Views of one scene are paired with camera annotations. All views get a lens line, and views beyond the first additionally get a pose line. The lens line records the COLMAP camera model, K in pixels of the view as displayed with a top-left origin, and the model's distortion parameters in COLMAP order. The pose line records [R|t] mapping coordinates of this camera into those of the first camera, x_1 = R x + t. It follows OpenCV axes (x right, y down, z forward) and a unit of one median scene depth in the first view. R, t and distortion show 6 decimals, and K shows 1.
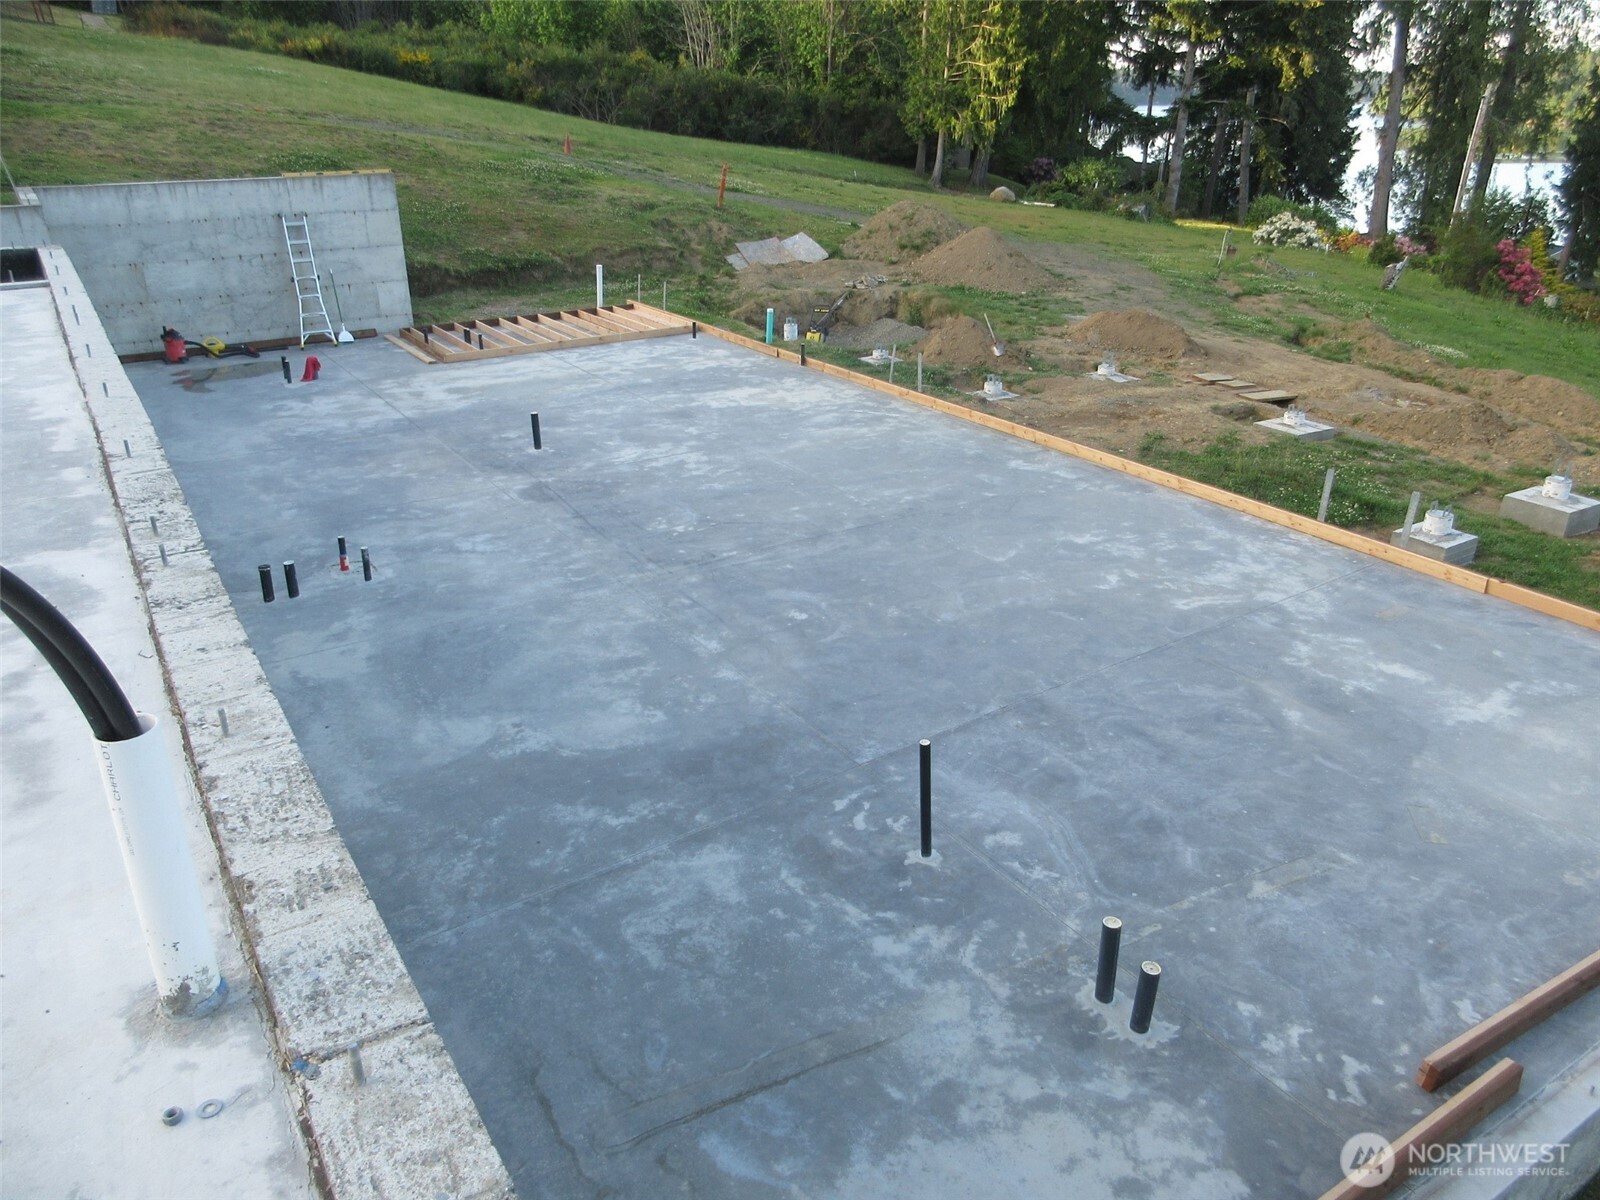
lens RADIAL K [[1168.9, 0, 800.0], [0, 1168.9, 600.0], [0, 0, 1]] dist [-0.009061, 0.003736]
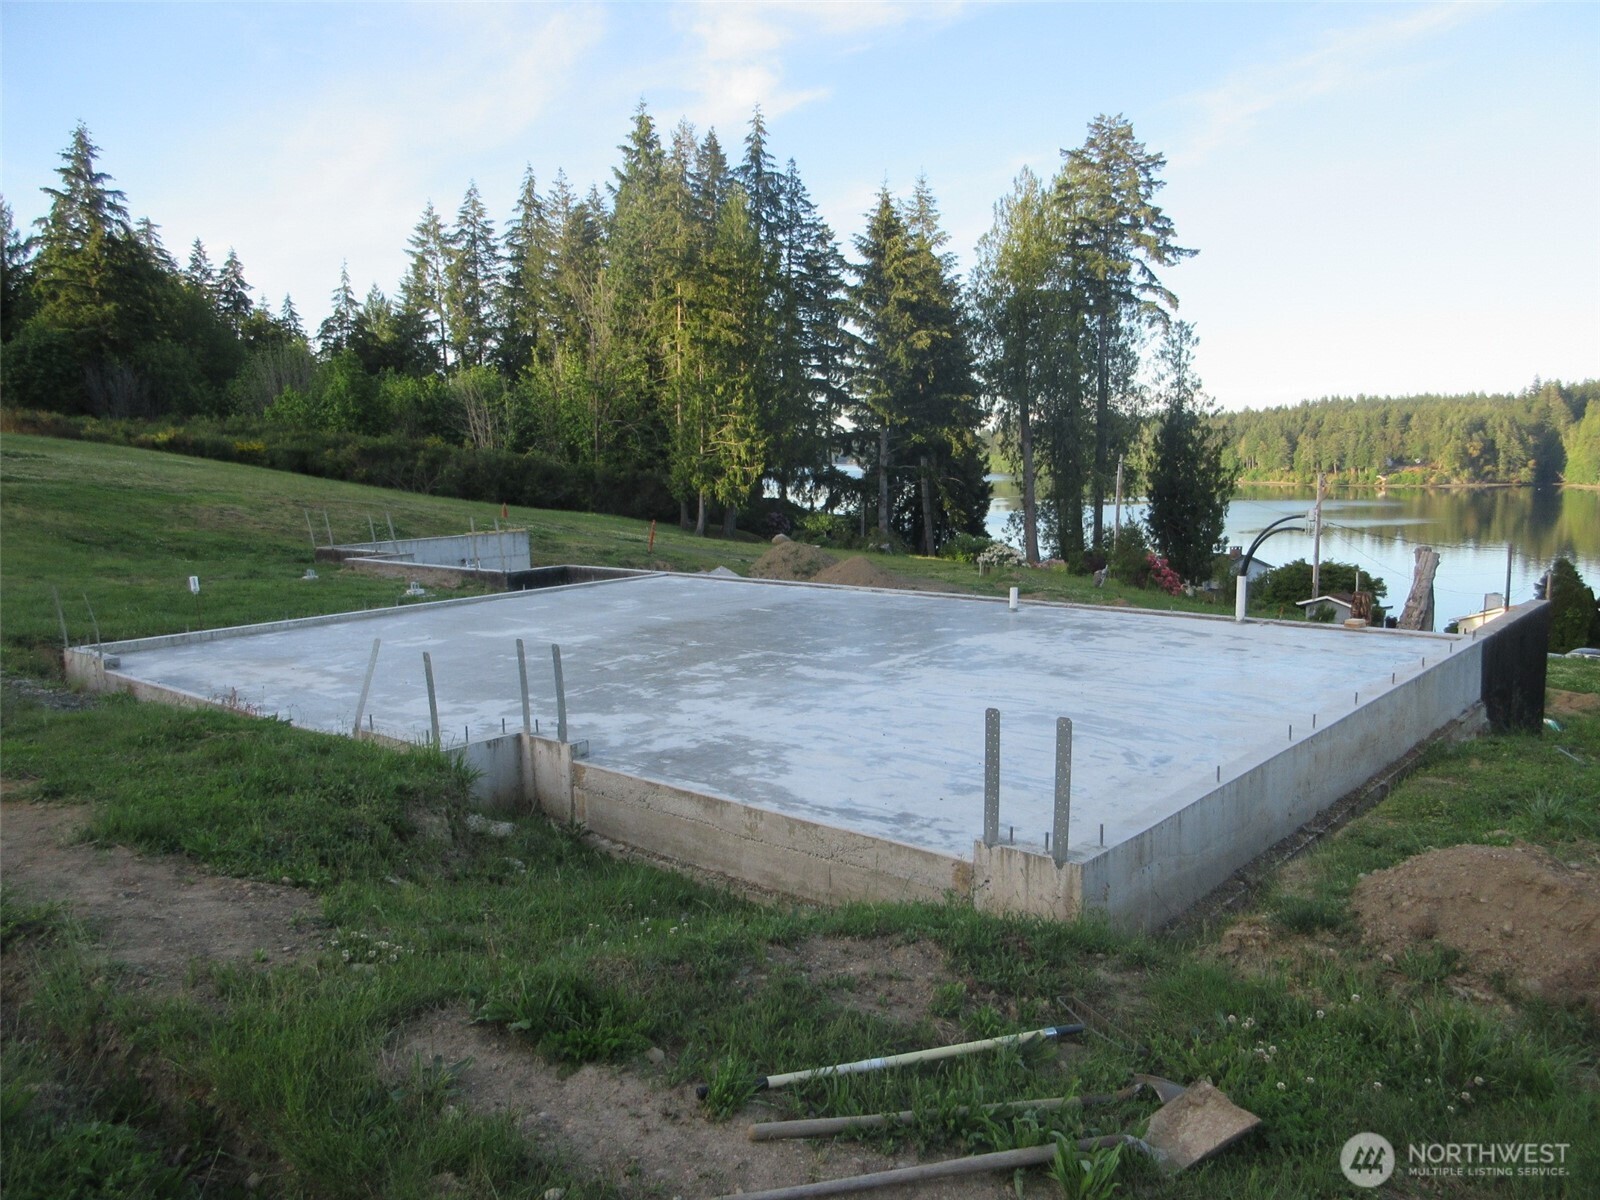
lens RADIAL K [[1160.5, 0, 800.0], [0, 1160.5, 600.0], [0, 0, 1]] dist [-0.023767, -0.005343]
pose [[0.961218, -0.051132, 0.271009, -0.111284], [0.126431, 0.955019, -0.268241, 0.040832], [-0.245103, 0.292102, 0.924446, -0.110587]]
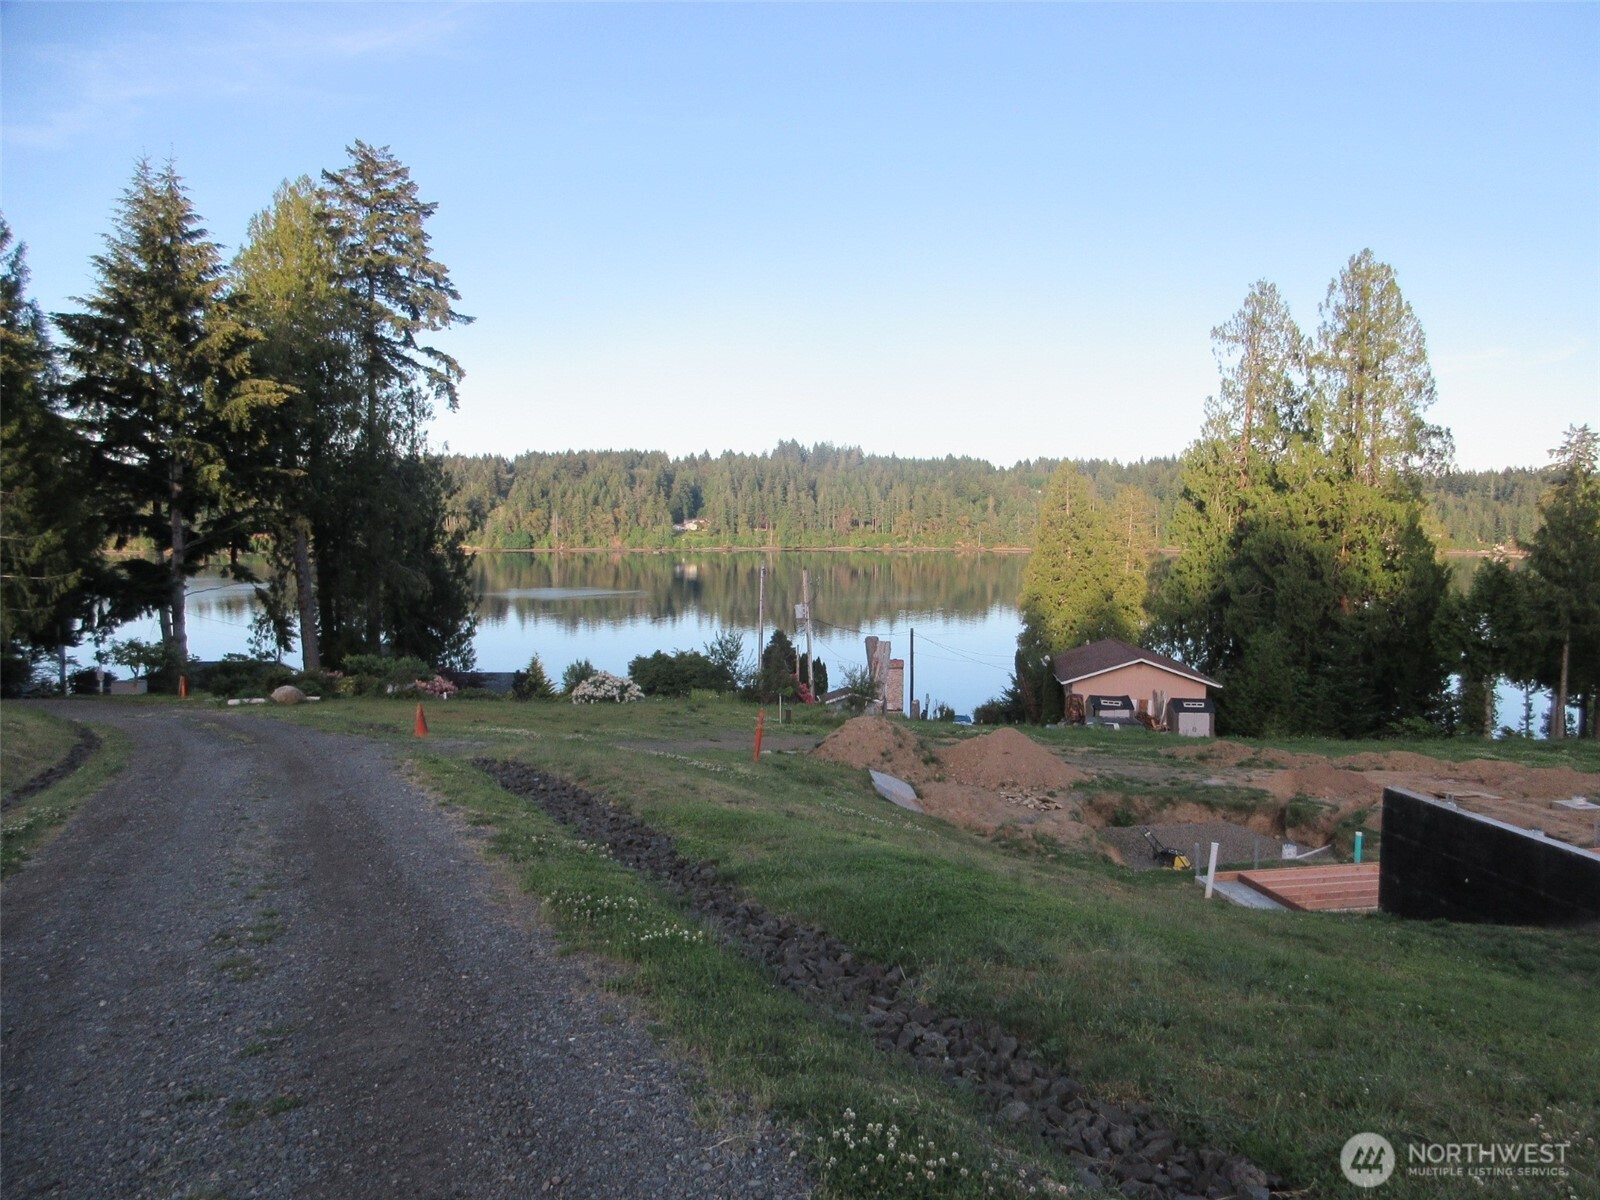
lens RADIAL K [[1168.9, 0, 800.0], [0, 1168.9, 600.0], [0, 0, 1]] dist [-0.009061, 0.003736]
pose [[0.311546, -0.076047, 0.947183, -0.367286], [0.380472, 0.923385, -0.051008, -0.181627], [-0.870735, 0.376268, 0.316611, 0.321419]]
